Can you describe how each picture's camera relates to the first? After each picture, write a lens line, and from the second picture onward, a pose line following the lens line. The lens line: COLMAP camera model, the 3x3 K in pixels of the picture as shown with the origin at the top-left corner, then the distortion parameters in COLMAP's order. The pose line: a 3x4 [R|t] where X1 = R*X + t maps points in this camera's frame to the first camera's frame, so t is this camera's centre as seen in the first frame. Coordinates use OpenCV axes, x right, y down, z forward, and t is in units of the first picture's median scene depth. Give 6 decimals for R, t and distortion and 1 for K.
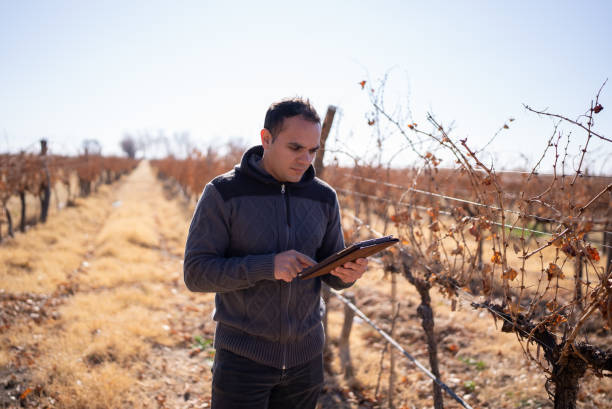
lens RADIAL K [[596.6, 0, 305.5], [0, 596.6, 201.0], [0, 0, 1]] dist [-0.037036, 0.171296]
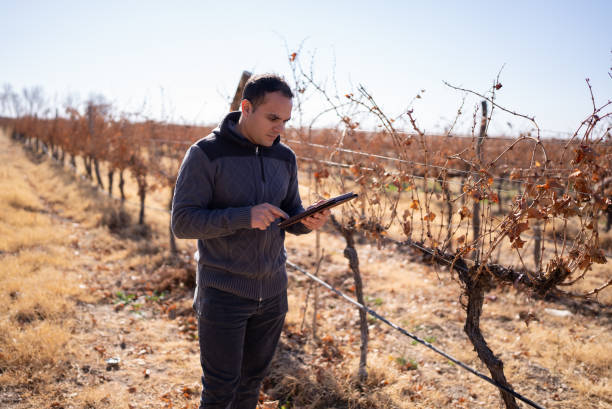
lens RADIAL K [[596.6, 0, 305.5], [0, 596.6, 201.0], [0, 0, 1]] dist [-0.037036, 0.171296]
pose [[0.975298, -0.027162, 0.219217, -0.104908], [0.012169, 0.997511, 0.069457, -0.000495], [-0.220558, -0.065074, 0.973201, -0.091217]]
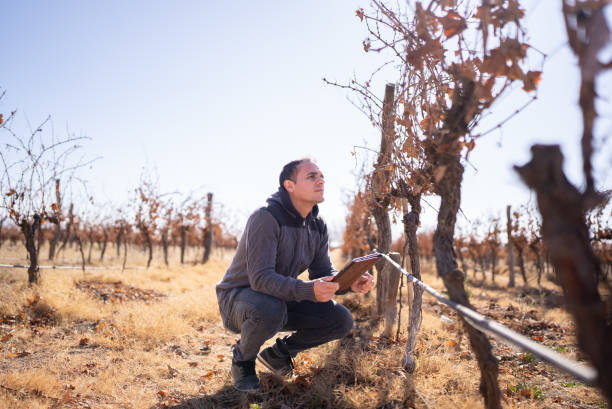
lens RADIAL K [[592.3, 0, 306.0], [0, 592.3, 204.5], [0, 0, 1]] dist [-0.020893, 0.137028]
pose [[0.948687, -0.027701, -0.315001, 0.251102], [-0.019045, 0.989342, -0.144359, 0.224406], [0.315643, 0.142950, 0.938048, 0.022608]]
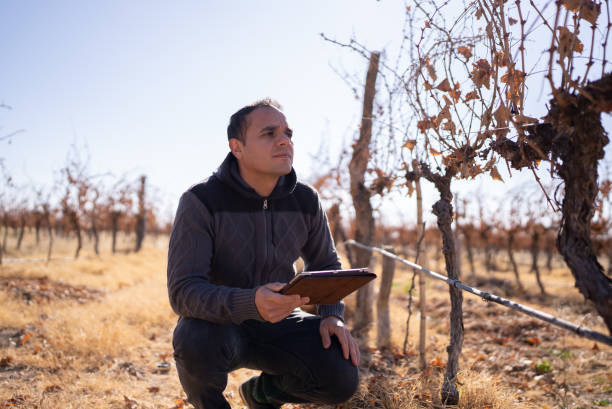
lens RADIAL K [[596.6, 0, 305.5], [0, 596.6, 201.0], [0, 0, 1]] dist [-0.037036, 0.171296]
pose [[0.979842, -0.013051, -0.199348, 0.131823], [-0.012671, 0.991794, -0.127214, 0.203552], [0.199372, 0.127176, 0.971636, 0.149219]]
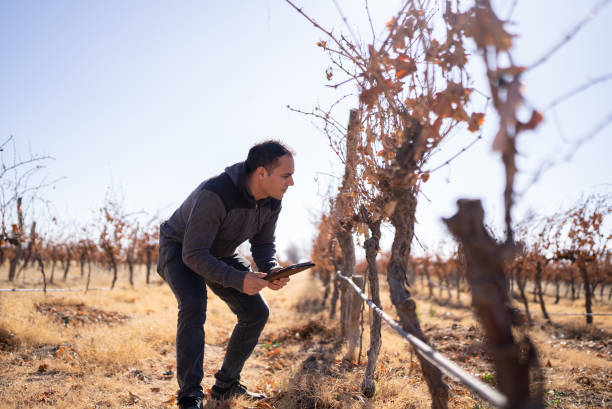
lens RADIAL K [[592.3, 0, 306.0], [0, 592.3, 204.5], [0, 0, 1]] dist [-0.020893, 0.137028]
pose [[0.963899, -0.033393, -0.264165, 0.262974], [-0.013690, 0.984577, -0.174413, 0.216182], [0.265915, 0.171733, 0.948576, 0.011165]]
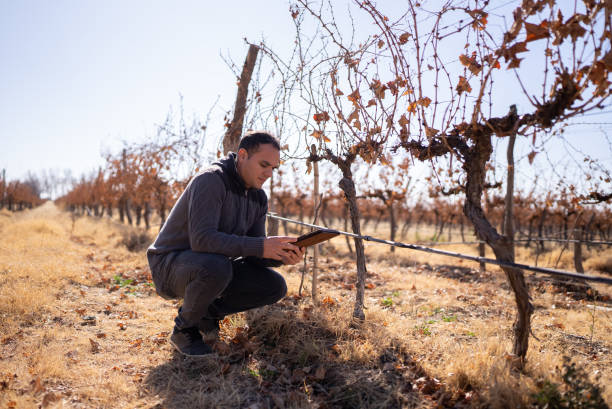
lens RADIAL K [[592.3, 0, 306.0], [0, 592.3, 204.5], [0, 0, 1]] dist [-0.020893, 0.137028]
pose [[0.989222, 0.002579, 0.146403, -0.019089], [0.007387, 0.997693, -0.067489, 0.214188], [-0.146240, 0.067843, 0.986920, -0.019685]]
